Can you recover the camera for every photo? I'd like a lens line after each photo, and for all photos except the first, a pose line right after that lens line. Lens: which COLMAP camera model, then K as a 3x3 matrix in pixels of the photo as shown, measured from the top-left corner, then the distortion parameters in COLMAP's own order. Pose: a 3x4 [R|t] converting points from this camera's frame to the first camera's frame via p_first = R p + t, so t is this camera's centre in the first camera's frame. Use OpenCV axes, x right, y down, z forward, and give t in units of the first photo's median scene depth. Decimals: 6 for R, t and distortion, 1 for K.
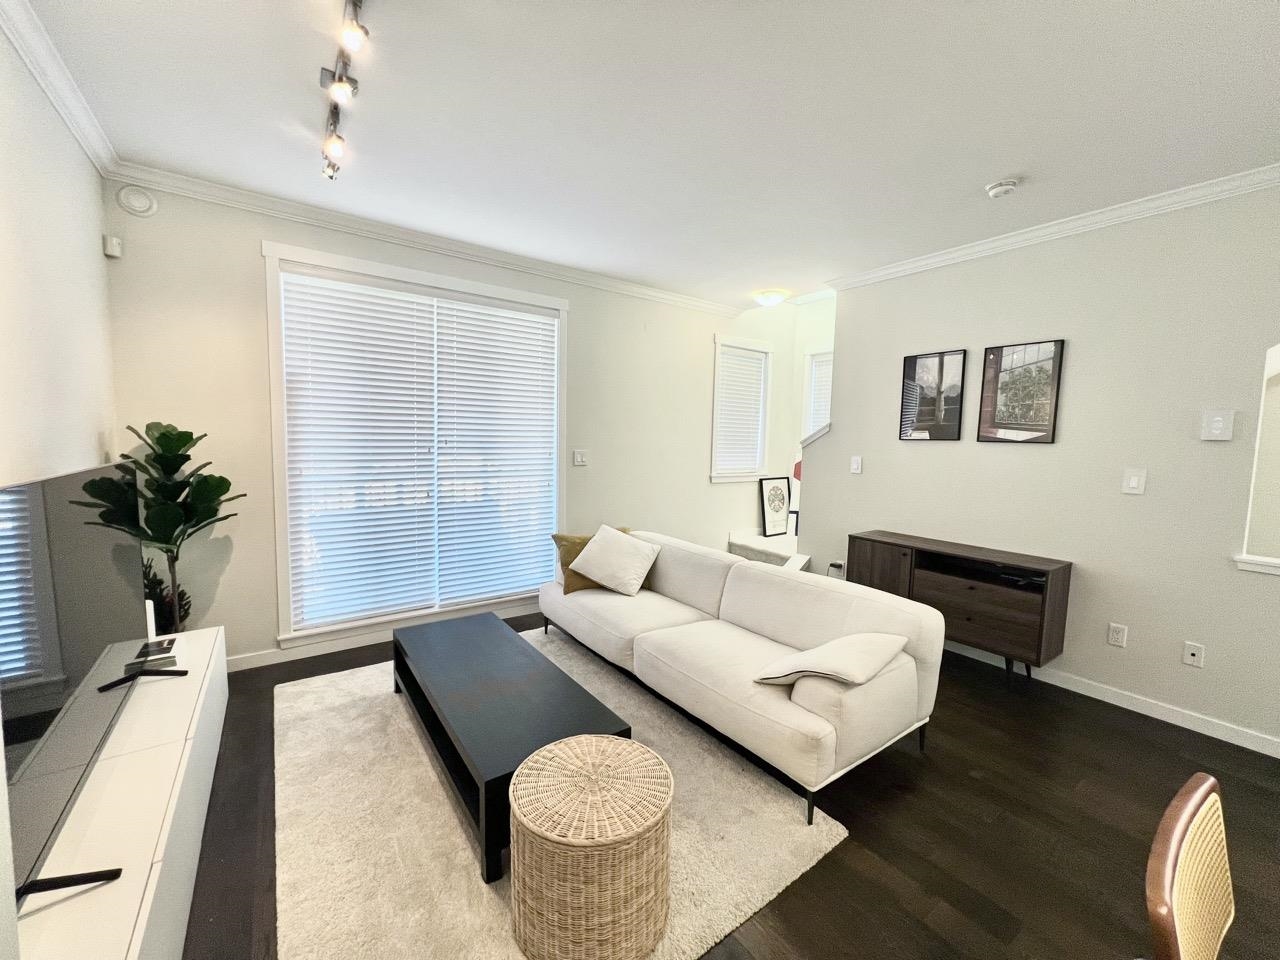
lens RADIAL K [[513.6, 0, 643.5], [0, 513.6, 478.8], [0, 0, 1]] dist [-0.000884, -0.000594]
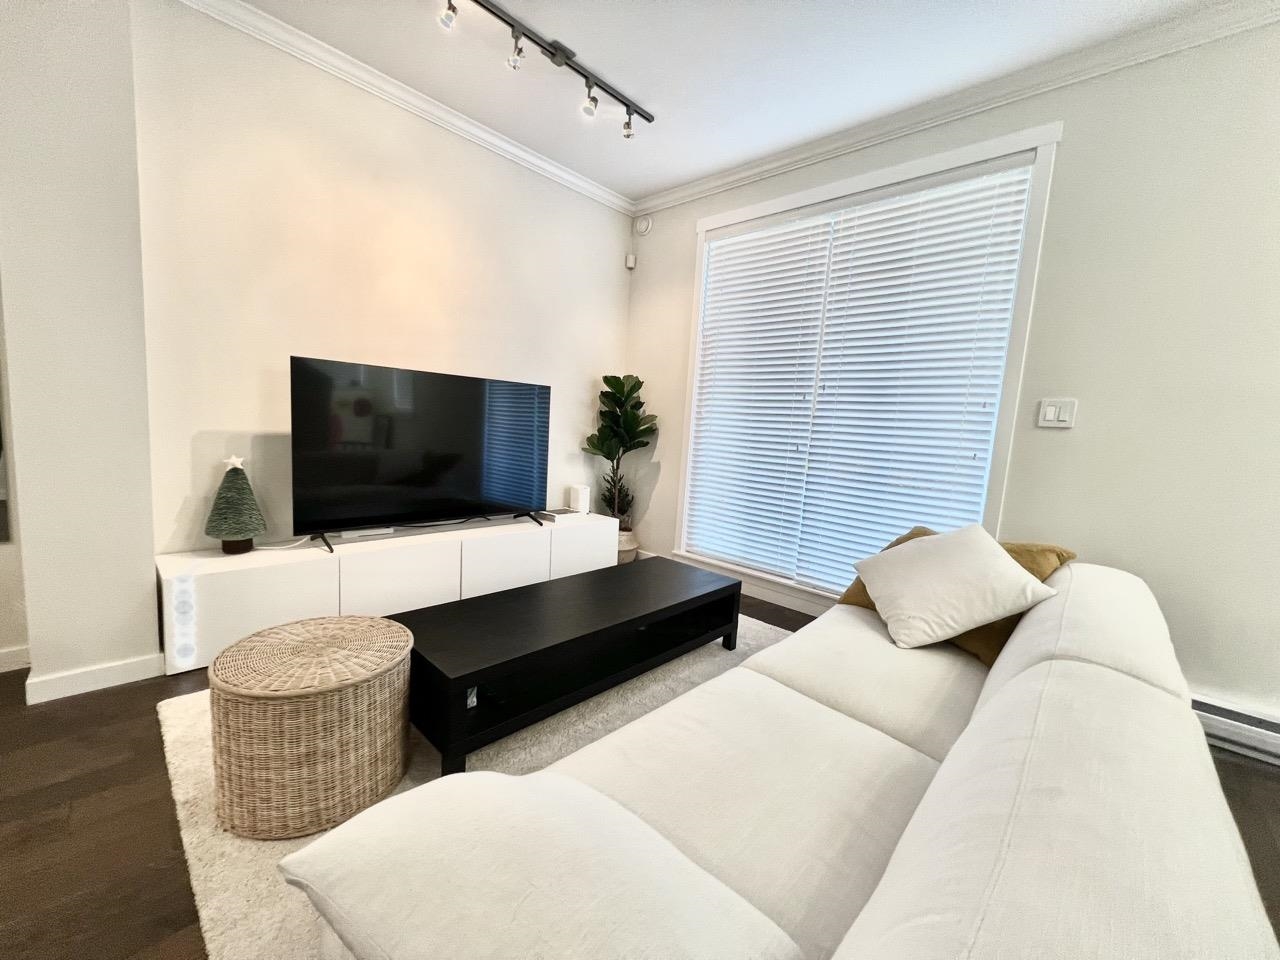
lens RADIAL K [[508.1, 0, 641.7], [0, 508.1, 480.8], [0, 0, 1]] dist [0.001295, -0.000741]
pose [[0.190337, 0.102013, -0.976404, 0.446016], [-0.134872, 0.987873, 0.076920, 0.063591], [0.972410, 0.117049, 0.201787, 0.674990]]
